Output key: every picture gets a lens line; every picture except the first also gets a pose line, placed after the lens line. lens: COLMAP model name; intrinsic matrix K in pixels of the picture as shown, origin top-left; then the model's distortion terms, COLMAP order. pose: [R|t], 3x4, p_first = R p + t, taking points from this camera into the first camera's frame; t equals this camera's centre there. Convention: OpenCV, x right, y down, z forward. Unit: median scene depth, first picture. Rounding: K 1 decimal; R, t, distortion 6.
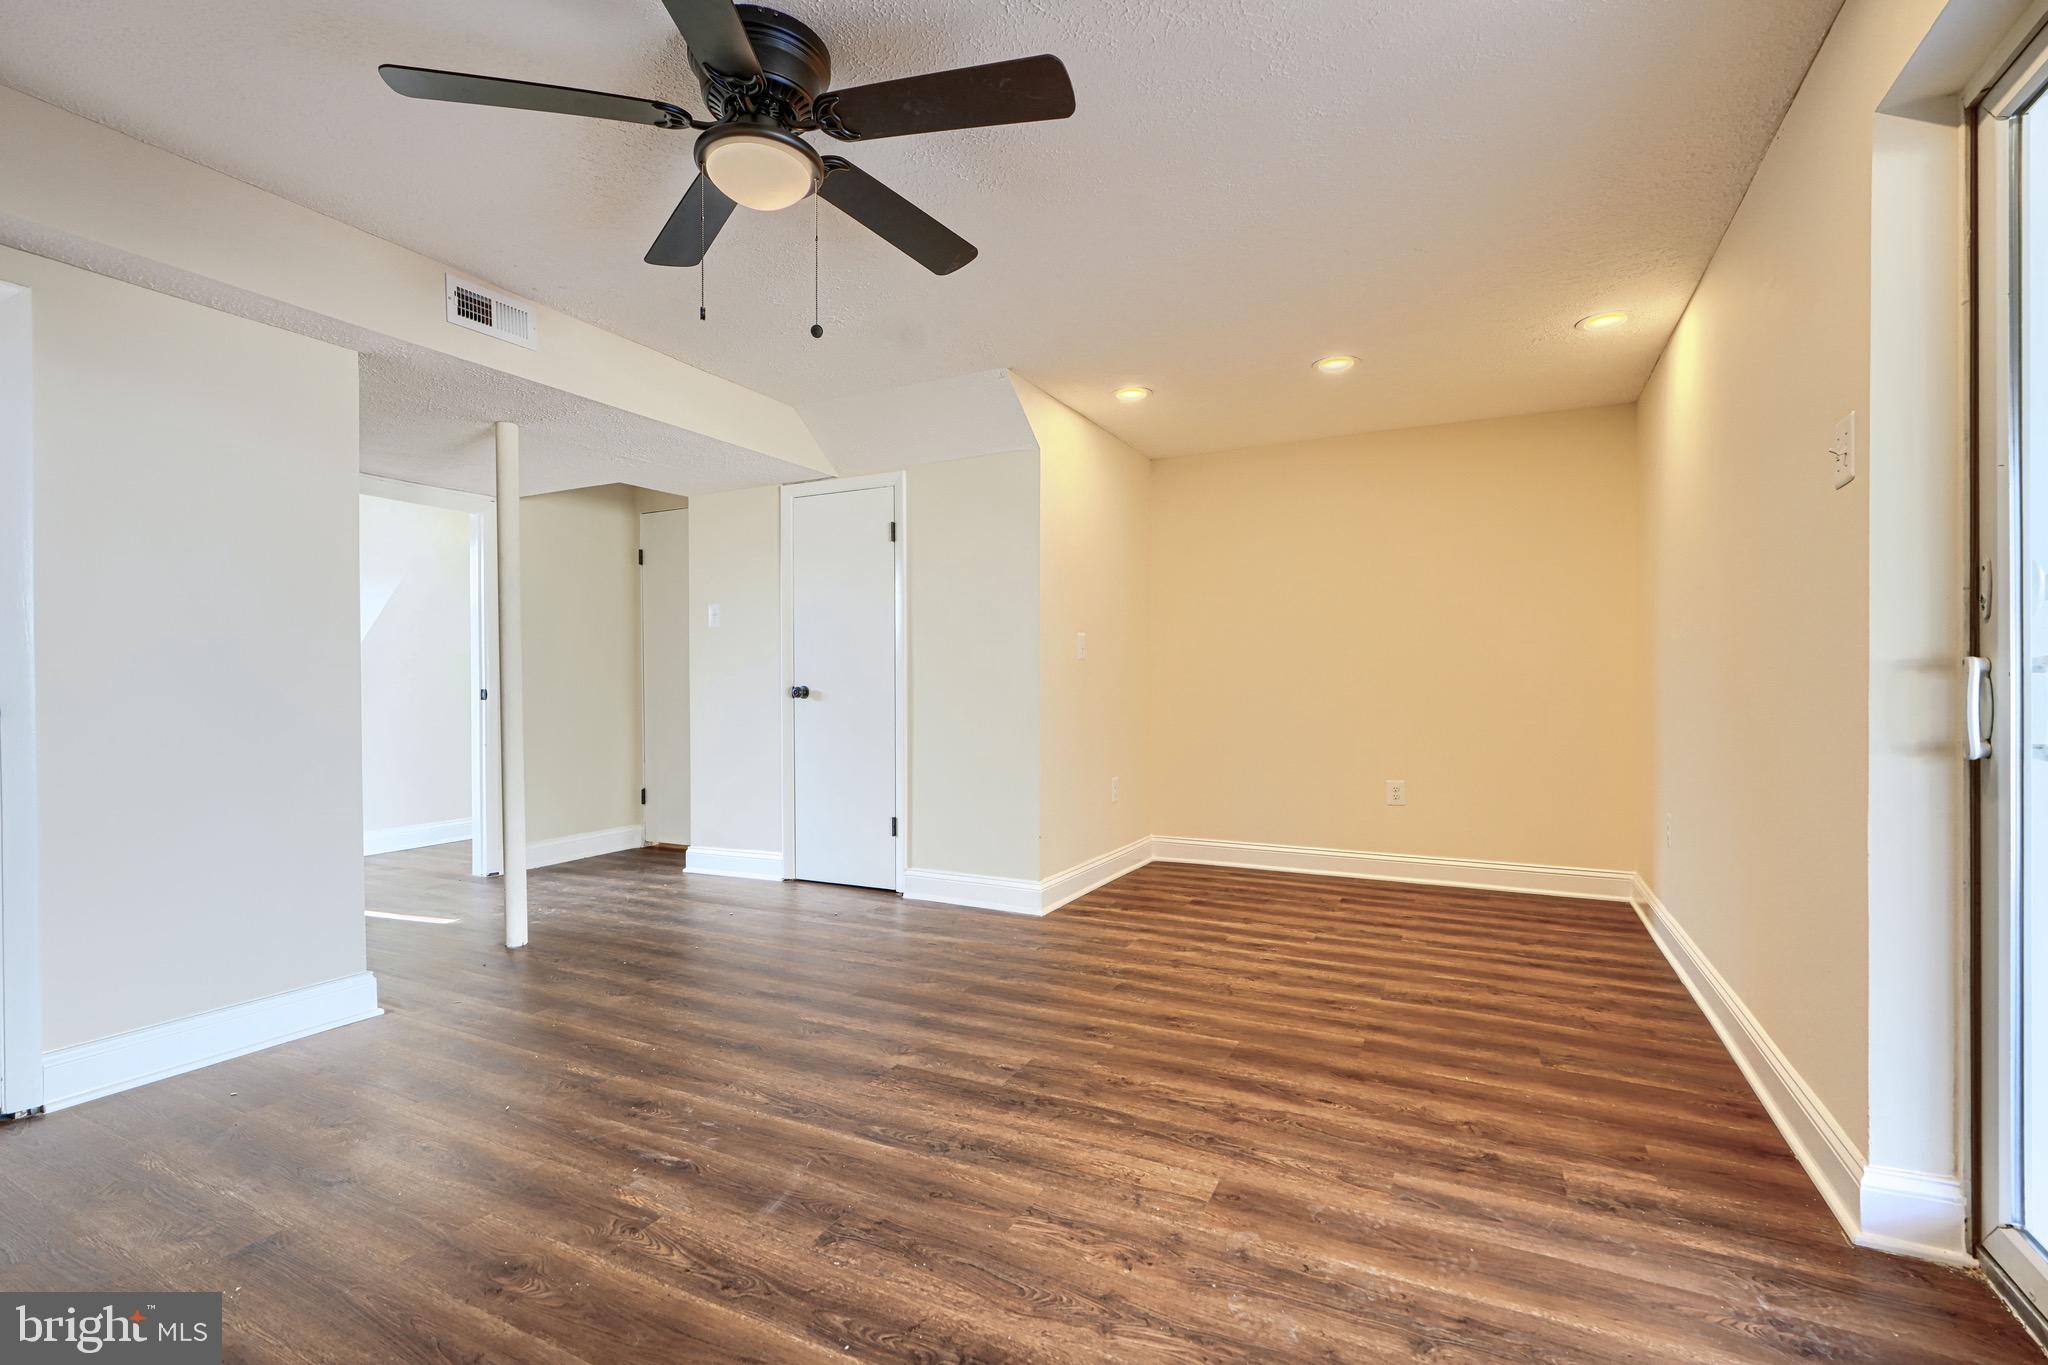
lens RADIAL K [[934.6, 0, 1014.1], [0, 934.6, 689.8], [0, 0, 1]] dist [0.002075, -0.000178]
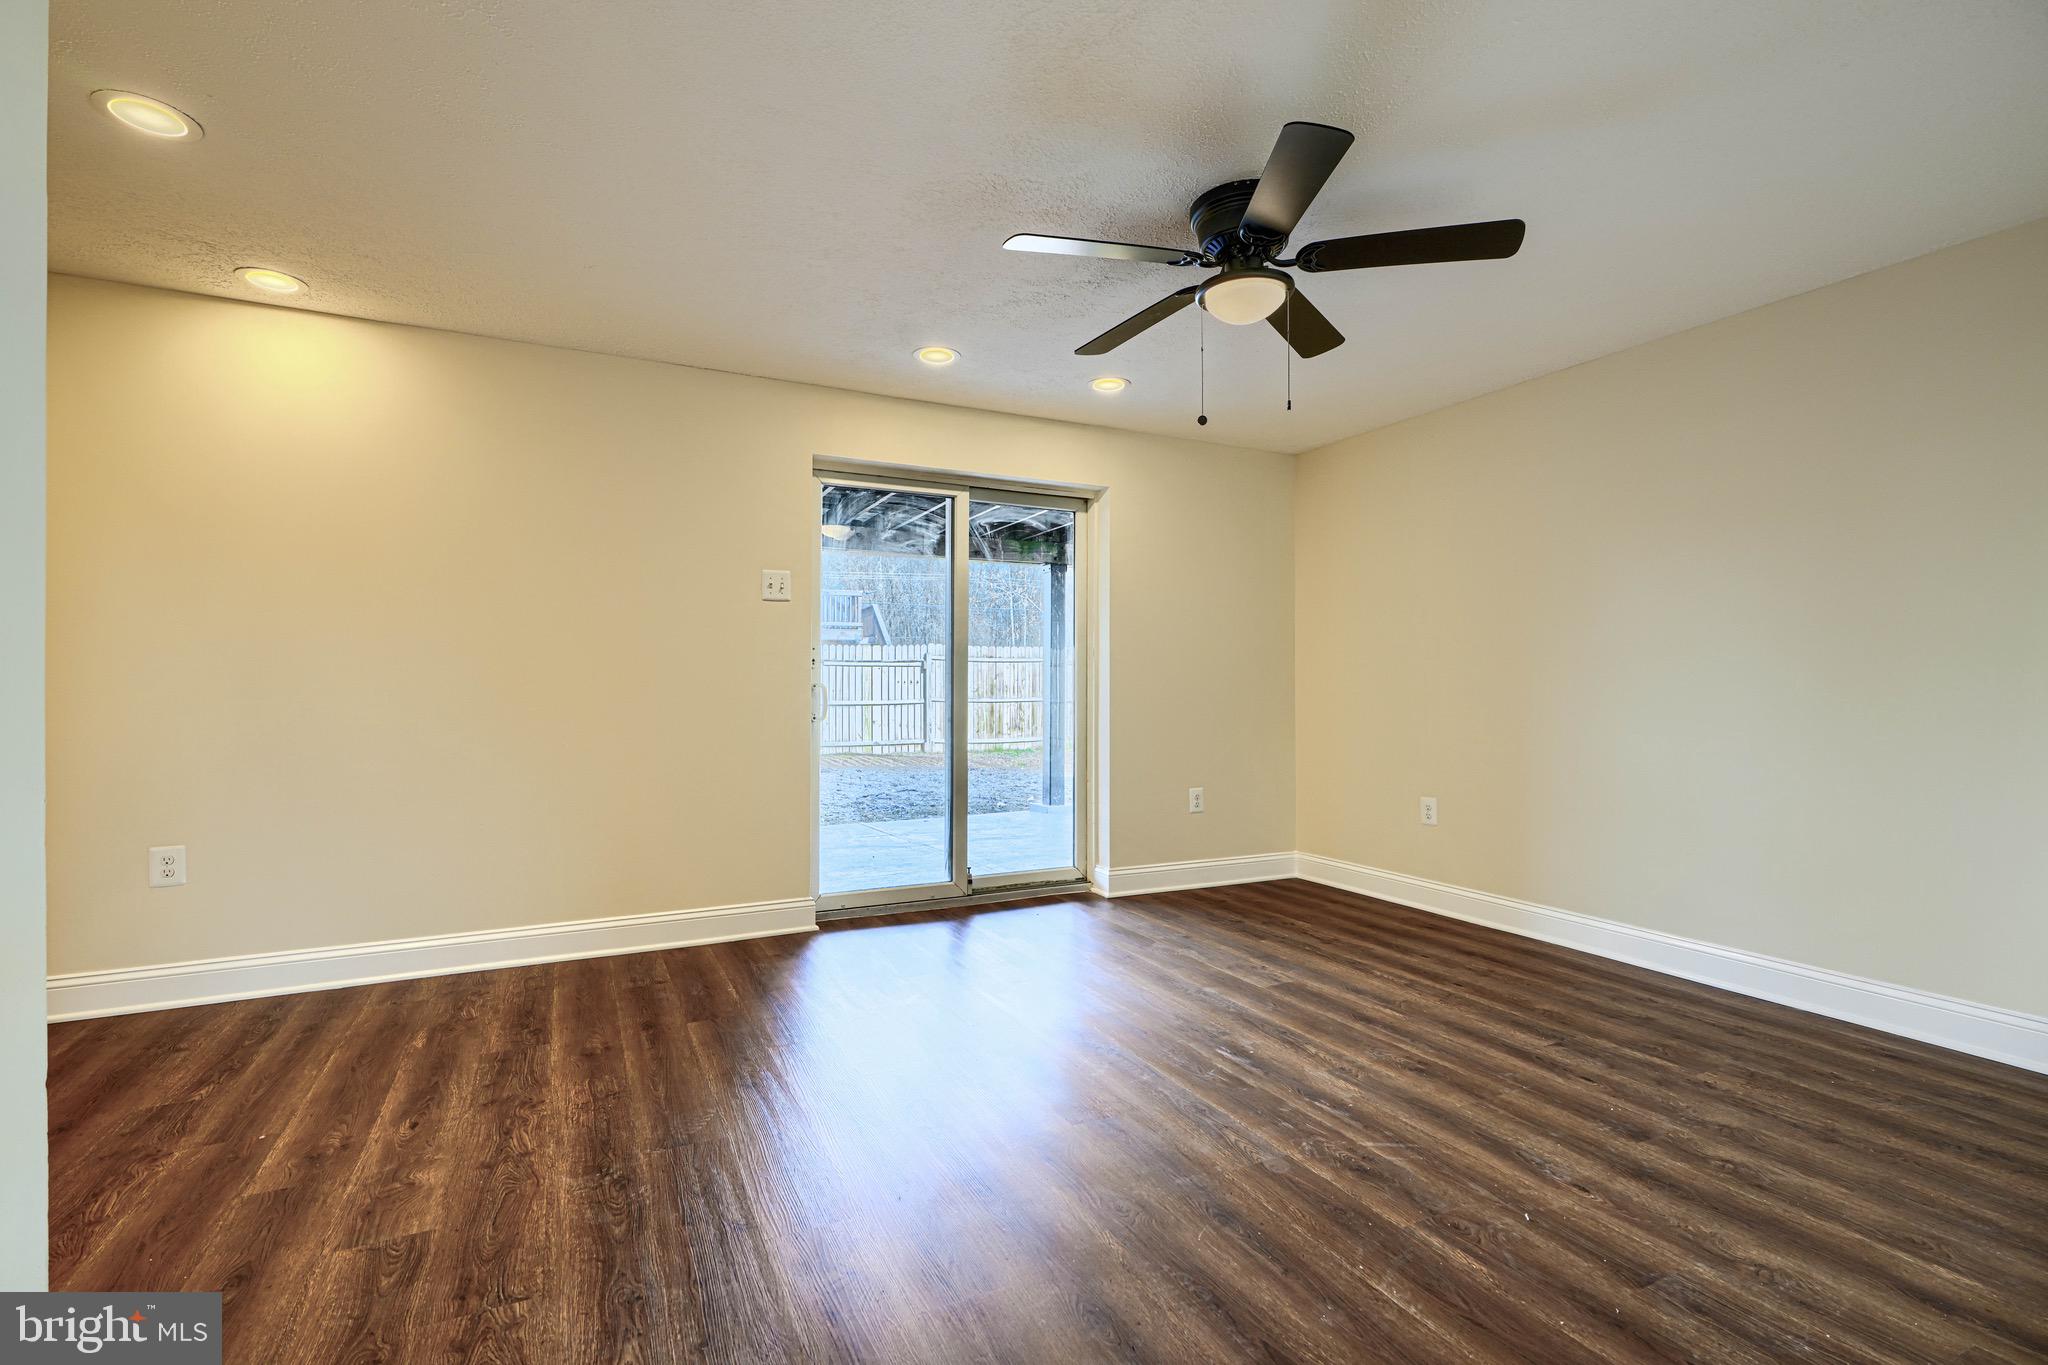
lens RADIAL K [[934.6, 0, 1014.1], [0, 934.6, 689.8], [0, 0, 1]] dist [0.002075, -0.000178]
pose [[-0.806176, 0.004175, 0.591661, -0.526865], [0.004944, 0.999988, -0.000320, -0.009372], [-0.591655, 0.002668, -0.806187, 1.519809]]
